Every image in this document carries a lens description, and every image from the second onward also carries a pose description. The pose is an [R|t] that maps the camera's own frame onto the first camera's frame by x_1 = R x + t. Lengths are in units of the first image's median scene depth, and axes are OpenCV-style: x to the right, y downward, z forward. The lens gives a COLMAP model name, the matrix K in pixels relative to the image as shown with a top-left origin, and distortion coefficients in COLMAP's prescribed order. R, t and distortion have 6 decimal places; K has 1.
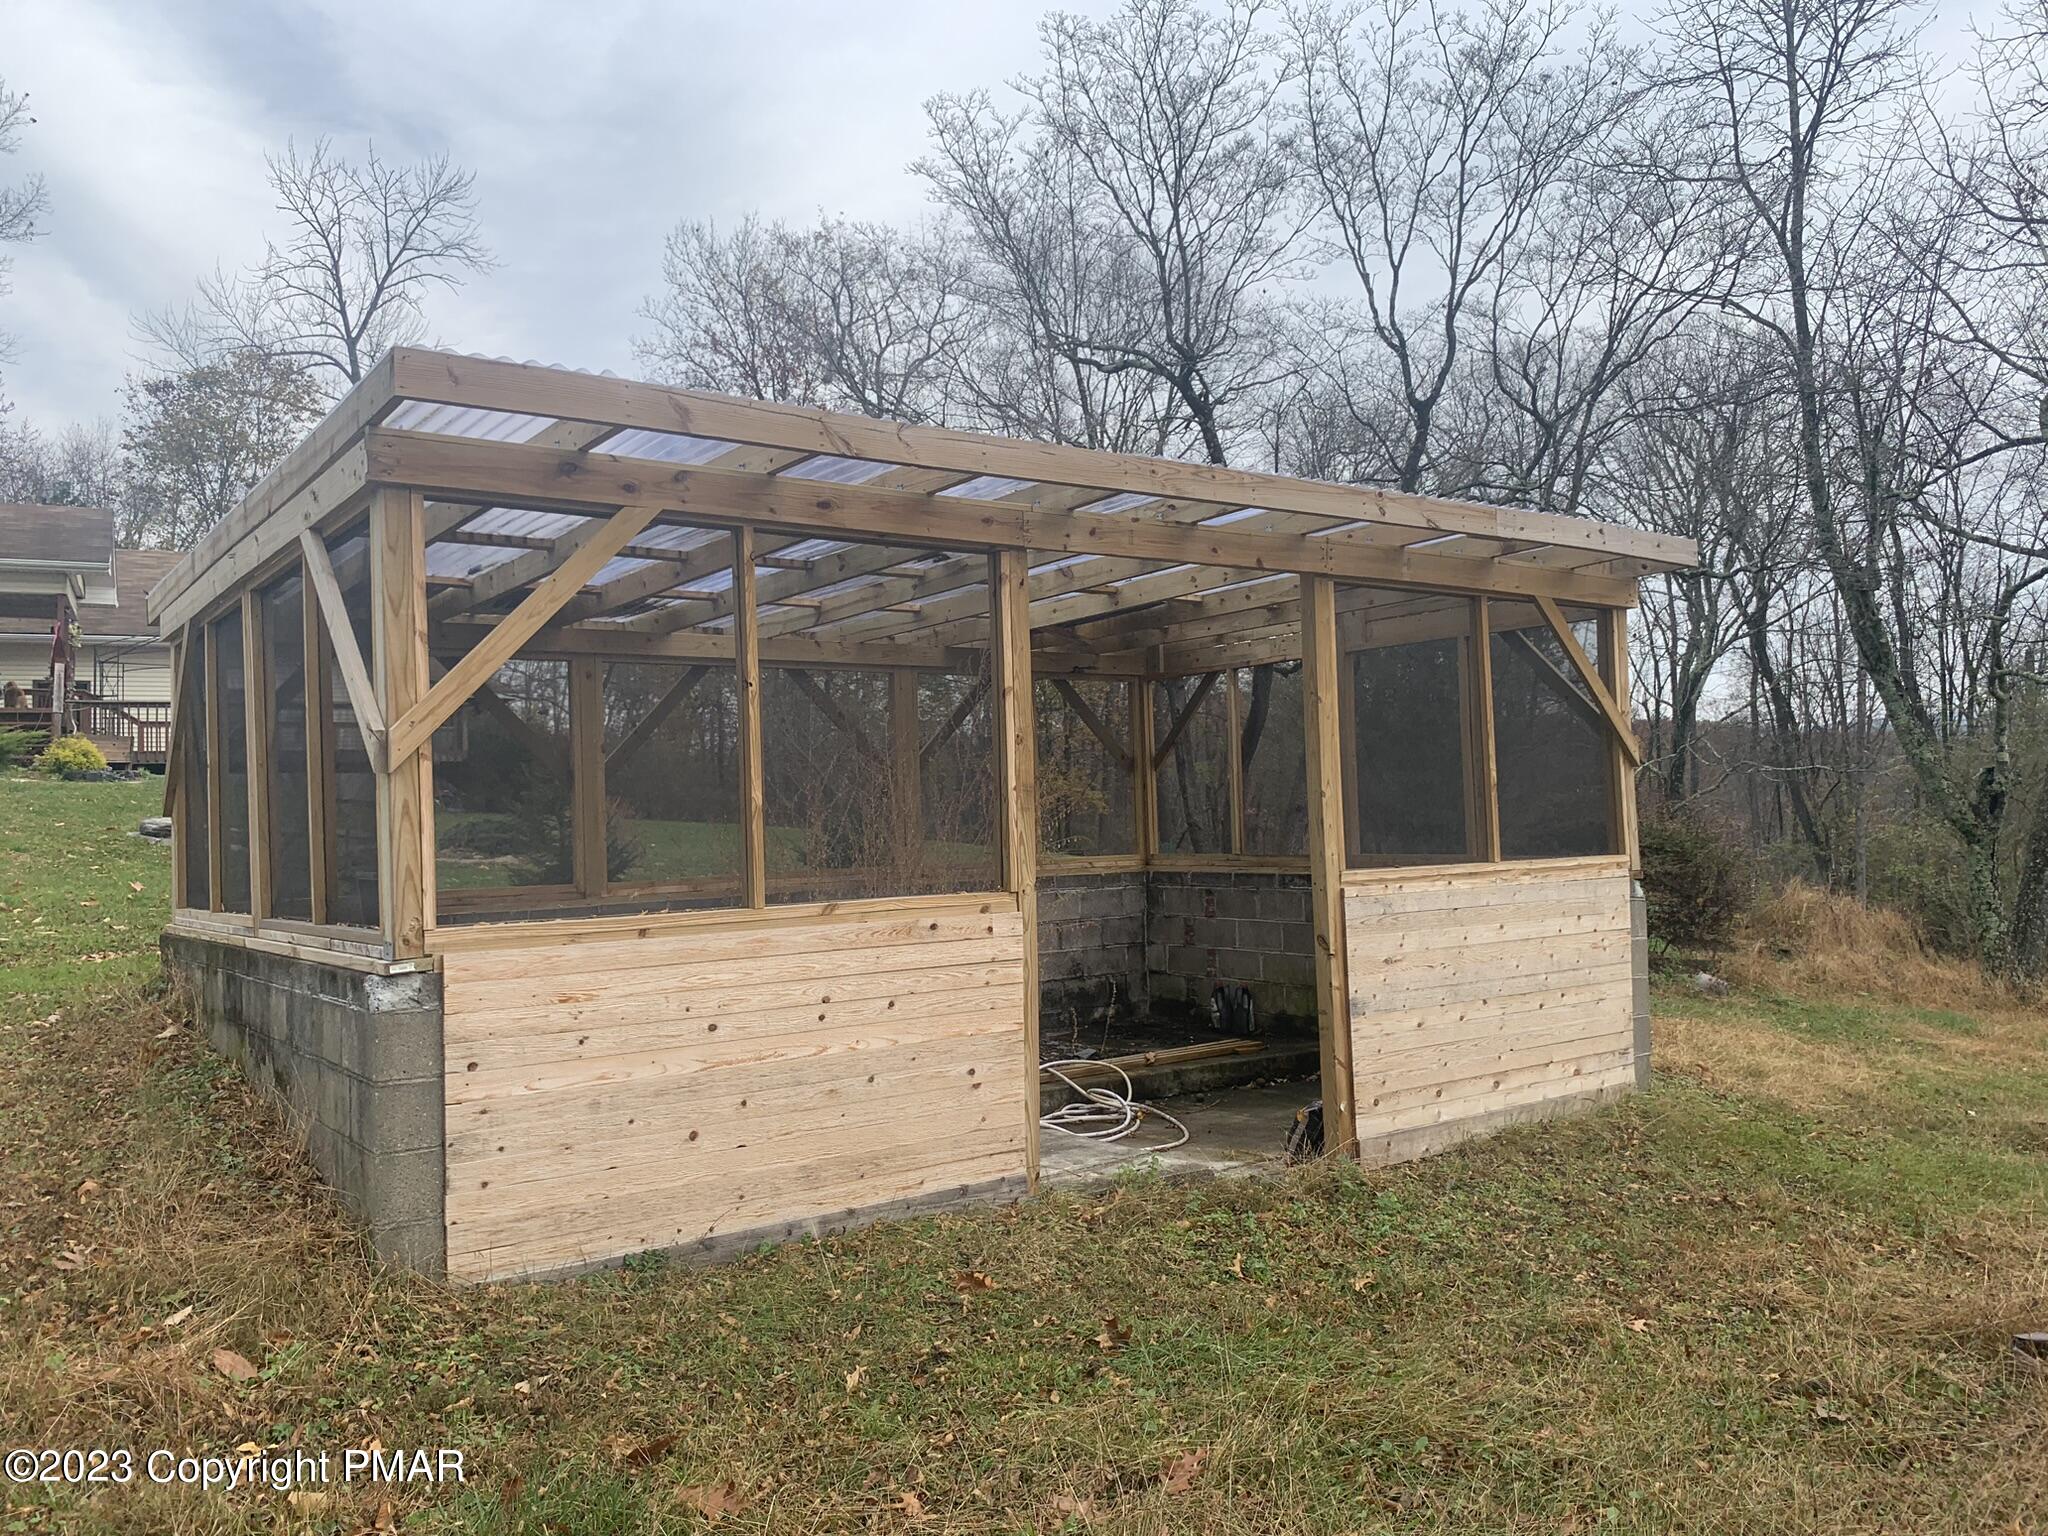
lens RADIAL K [[1565.6, 0, 1027.2], [0, 1565.6, 737.4], [0, 0, 1]] dist [0.074373, -0.139770]
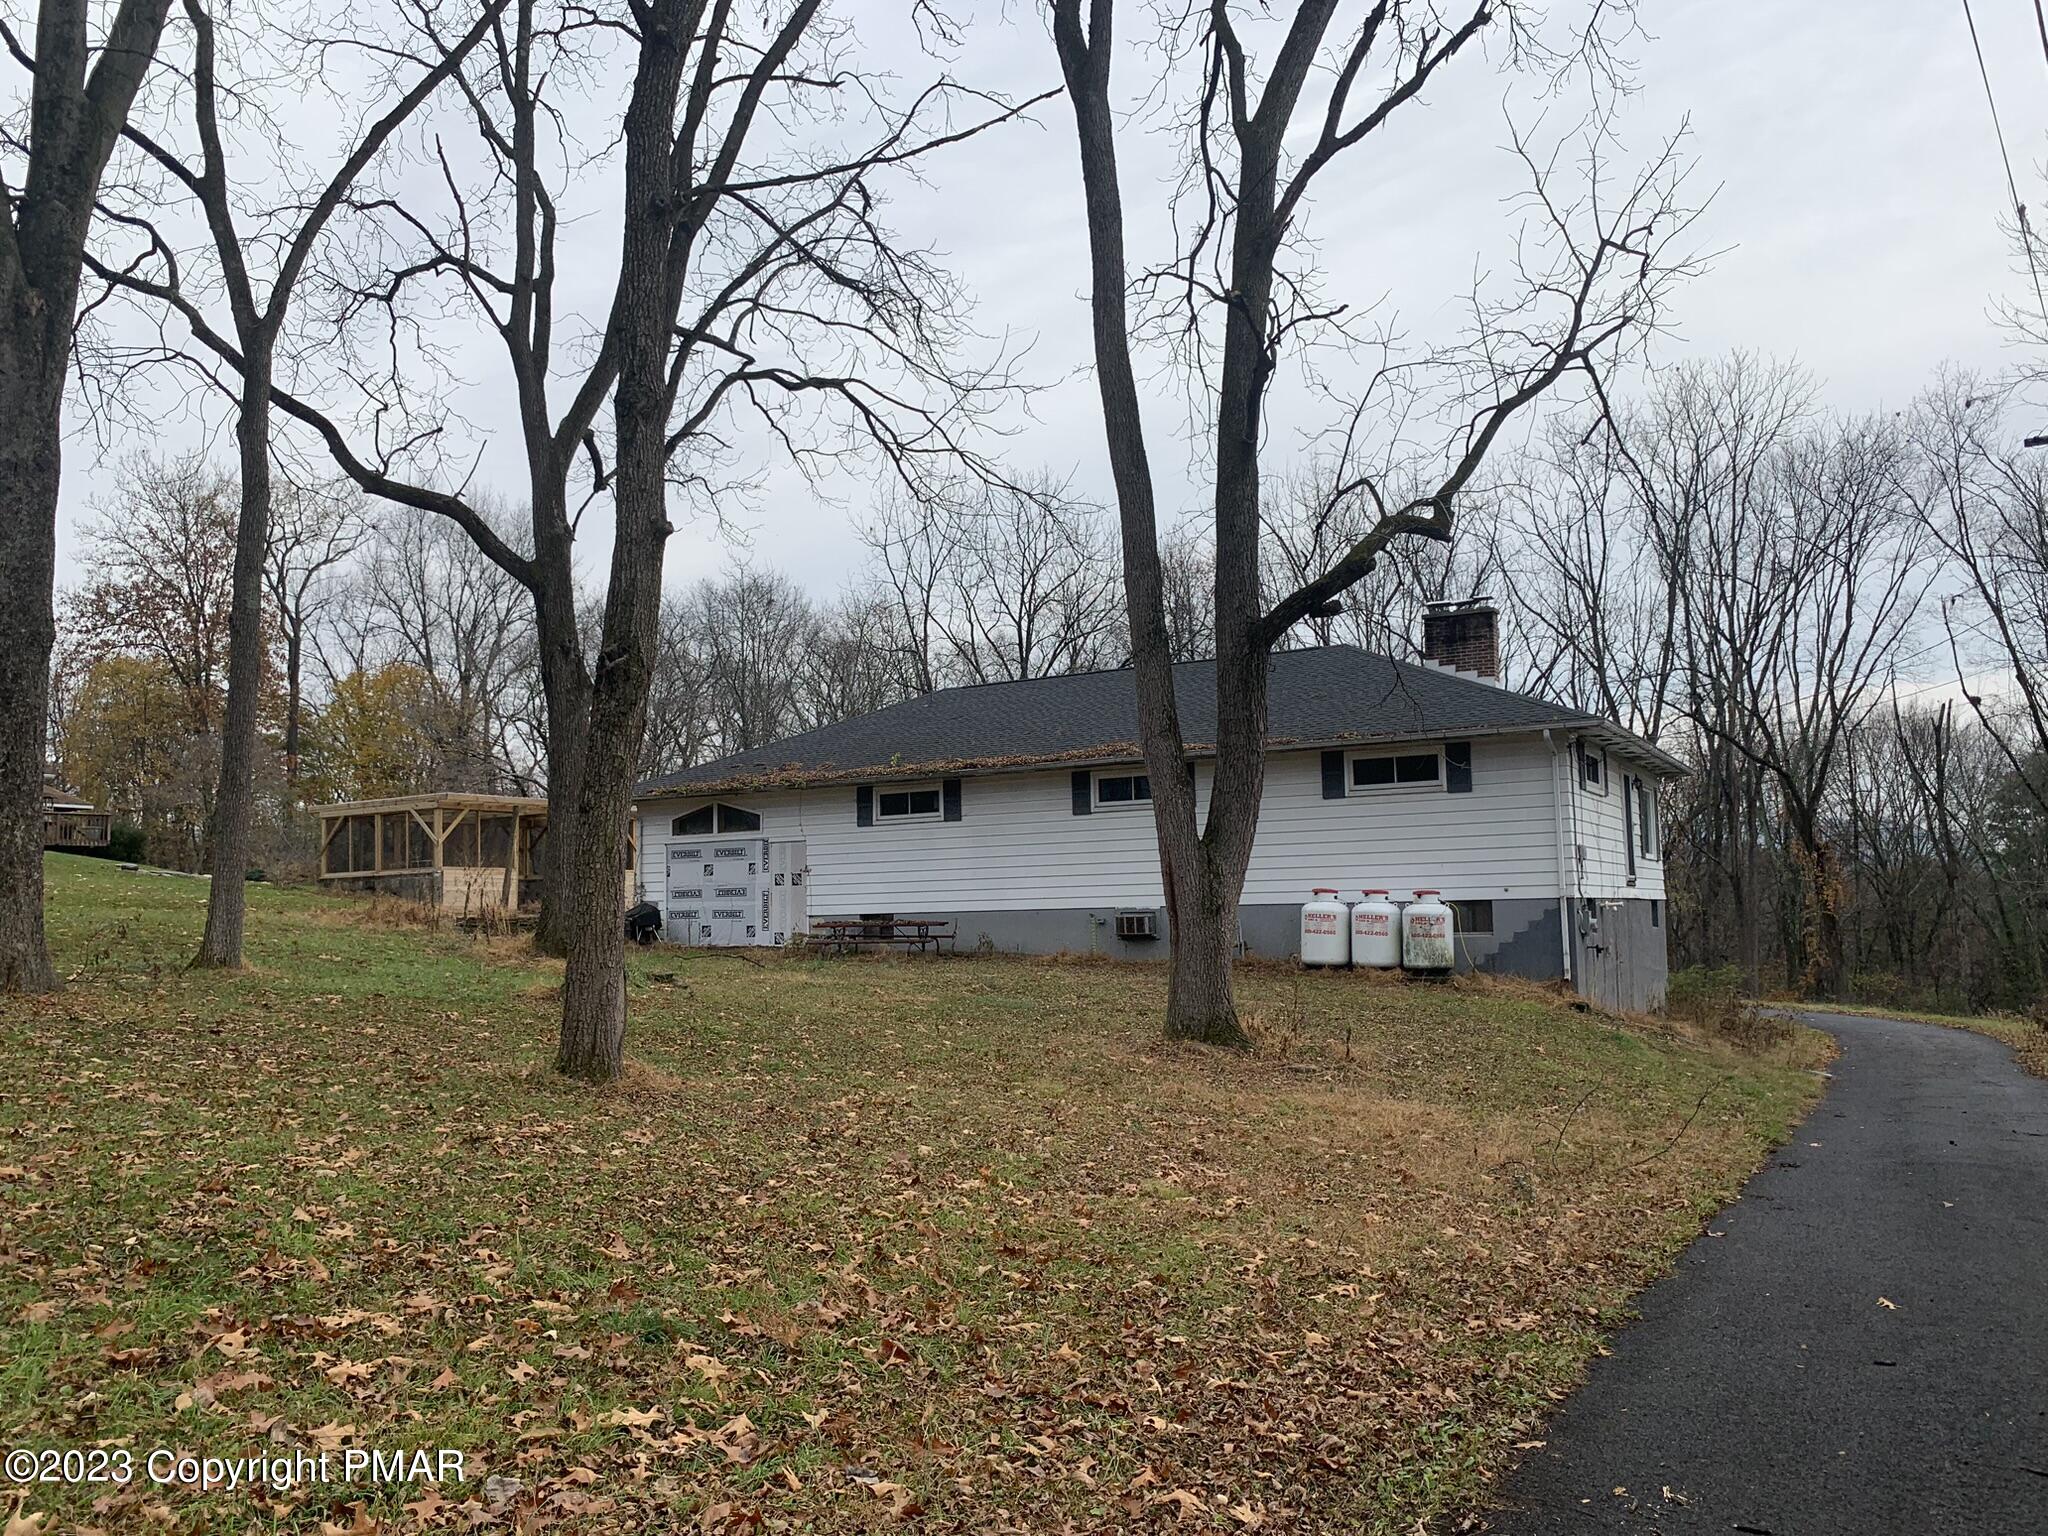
lens RADIAL K [[1565.6, 0, 1027.2], [0, 1565.6, 737.4], [0, 0, 1]] dist [0.074373, -0.139770]
pose [[0.907732, 0.058668, 0.415428, -0.073118], [-0.029023, 0.996583, -0.077325, 0.000347], [-0.418545, 0.058134, 0.906334, -0.510506]]
